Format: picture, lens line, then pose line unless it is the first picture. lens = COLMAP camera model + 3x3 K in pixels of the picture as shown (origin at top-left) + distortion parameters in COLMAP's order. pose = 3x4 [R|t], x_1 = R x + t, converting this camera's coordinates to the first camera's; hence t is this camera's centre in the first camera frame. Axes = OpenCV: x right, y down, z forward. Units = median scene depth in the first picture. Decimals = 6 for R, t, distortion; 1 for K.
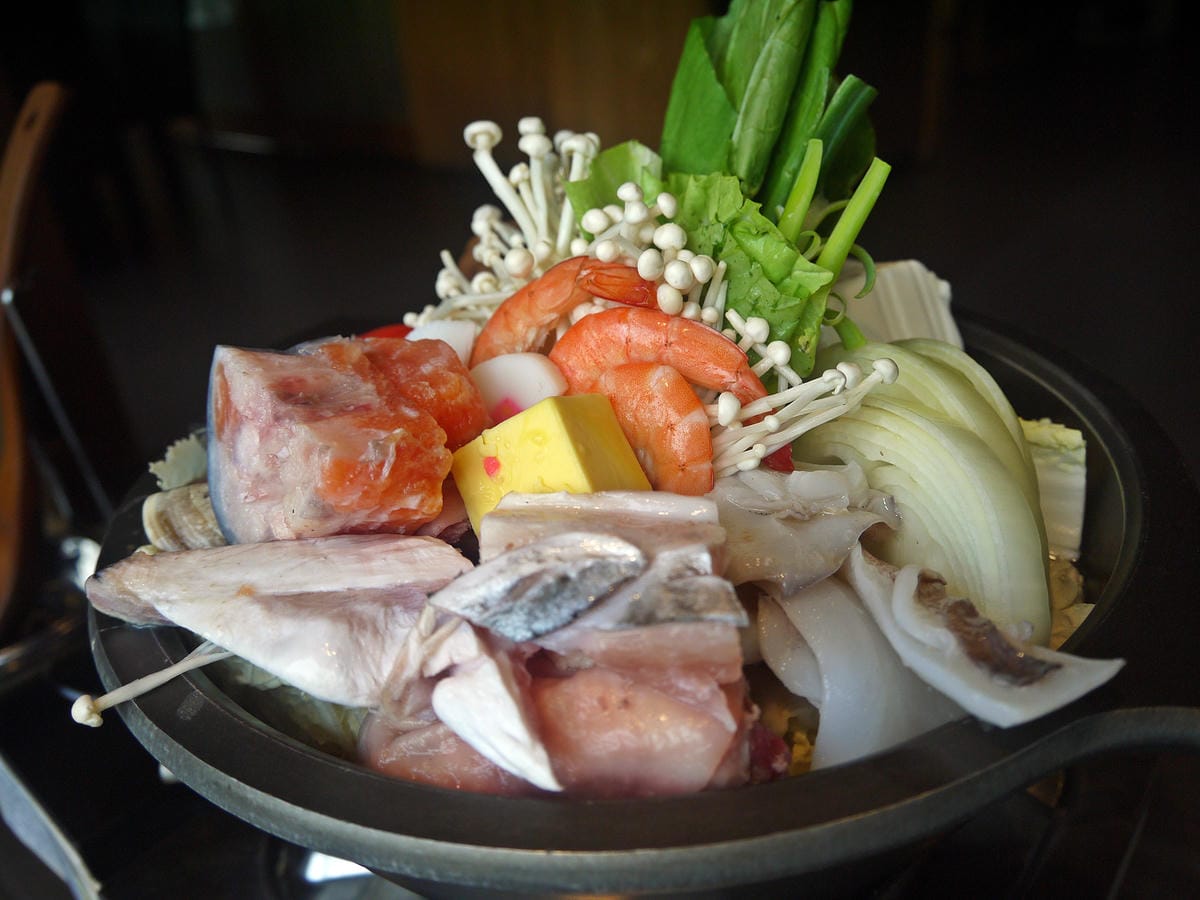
lens RADIAL K [[993.6, 0, 600.7], [0, 993.6, 450.4], [0, 0, 1]] dist [-0.006890, 0.005553]
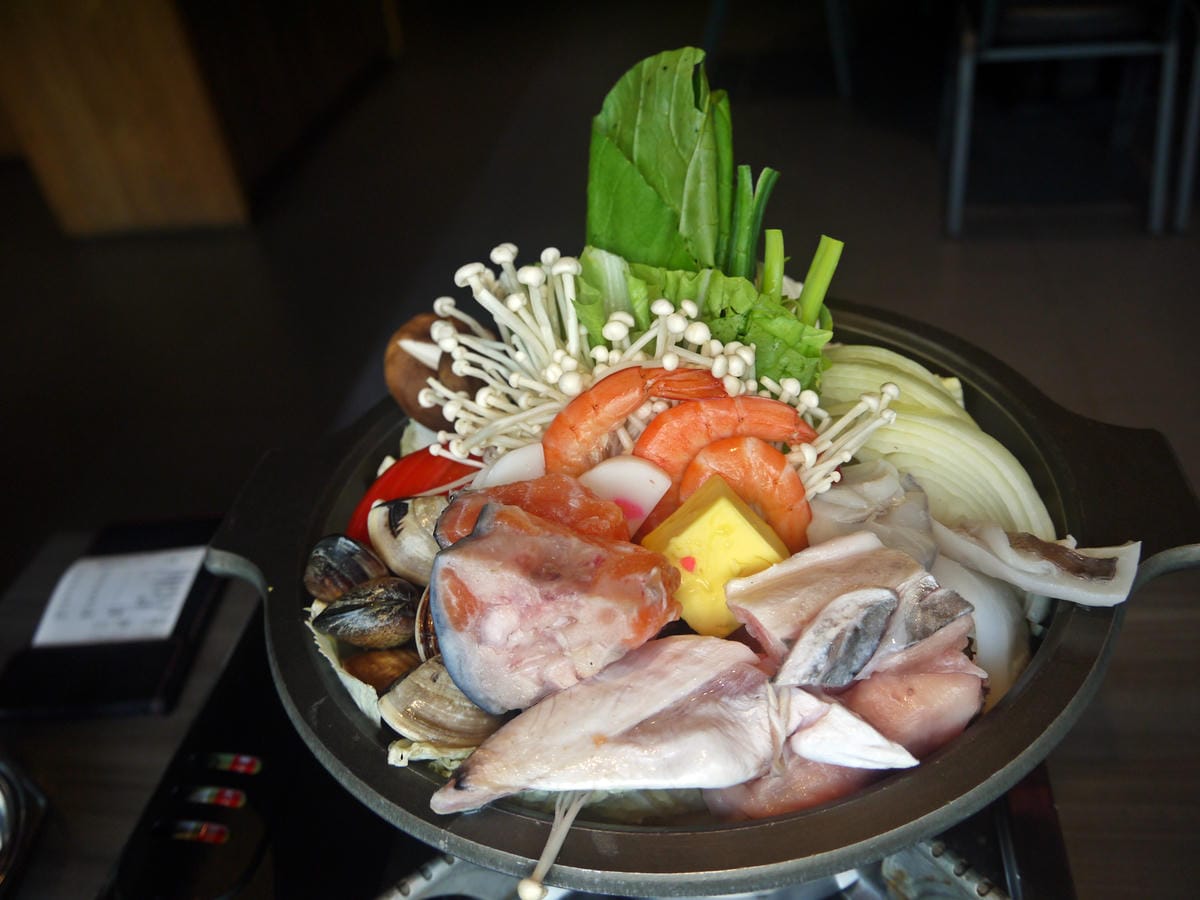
lens RADIAL K [[993.6, 0, 596.6], [0, 993.6, 450.0], [0, 0, 1]] dist [-0.006890, 0.005553]
pose [[0.851346, -0.335124, 0.403610, -0.653931], [0.291128, 0.941830, 0.167933, -0.357117], [-0.436411, -0.025467, 0.899387, -0.079001]]
